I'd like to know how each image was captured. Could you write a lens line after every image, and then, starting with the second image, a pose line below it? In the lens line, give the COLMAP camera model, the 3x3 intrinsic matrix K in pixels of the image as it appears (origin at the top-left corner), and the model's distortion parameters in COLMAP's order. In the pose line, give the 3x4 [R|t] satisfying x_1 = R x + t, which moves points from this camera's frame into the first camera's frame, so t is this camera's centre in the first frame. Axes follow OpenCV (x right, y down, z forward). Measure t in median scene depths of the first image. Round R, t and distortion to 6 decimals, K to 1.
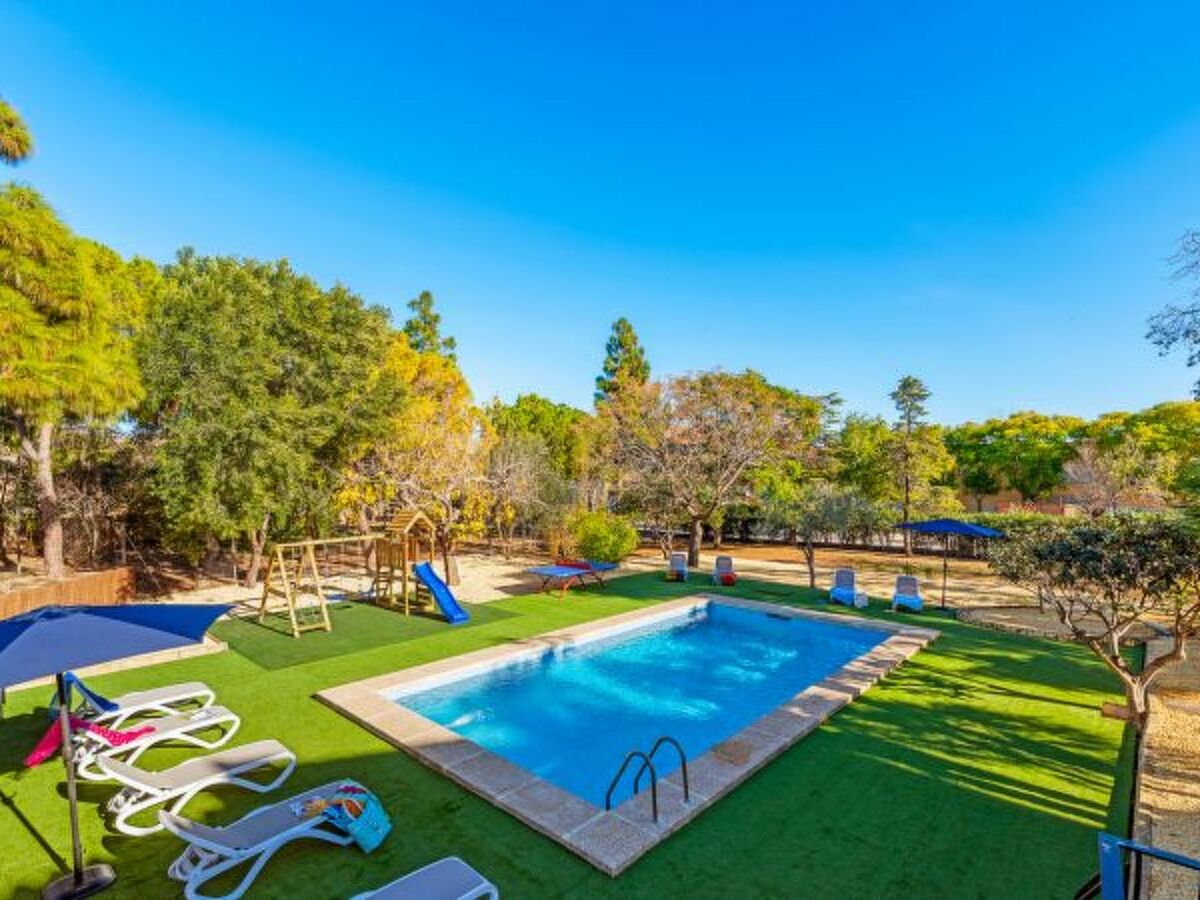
lens RADIAL K [[618.9, 0, 596.7], [0, 618.9, 483.4], [0, 0, 1]] dist [-0.001619, -0.006439]
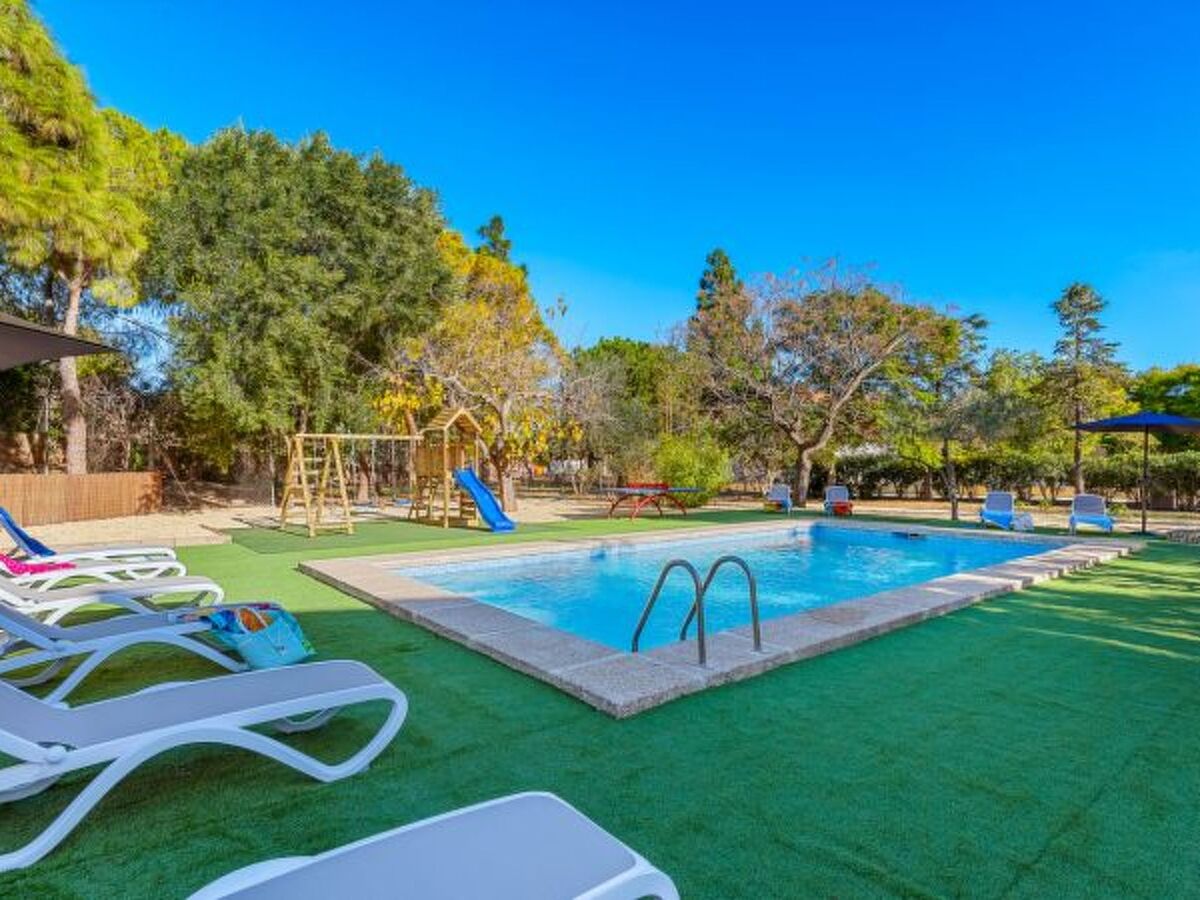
lens RADIAL K [[666.0, 0, 605.9], [0, 666.0, 450.1], [0, 0, 1]] dist [0.001107, -0.000402]
pose [[0.990204, -0.004355, -0.139562, 0.036952], [-0.001276, 0.999189, -0.040236, 0.141294], [0.139625, 0.040020, 0.989395, 0.122849]]
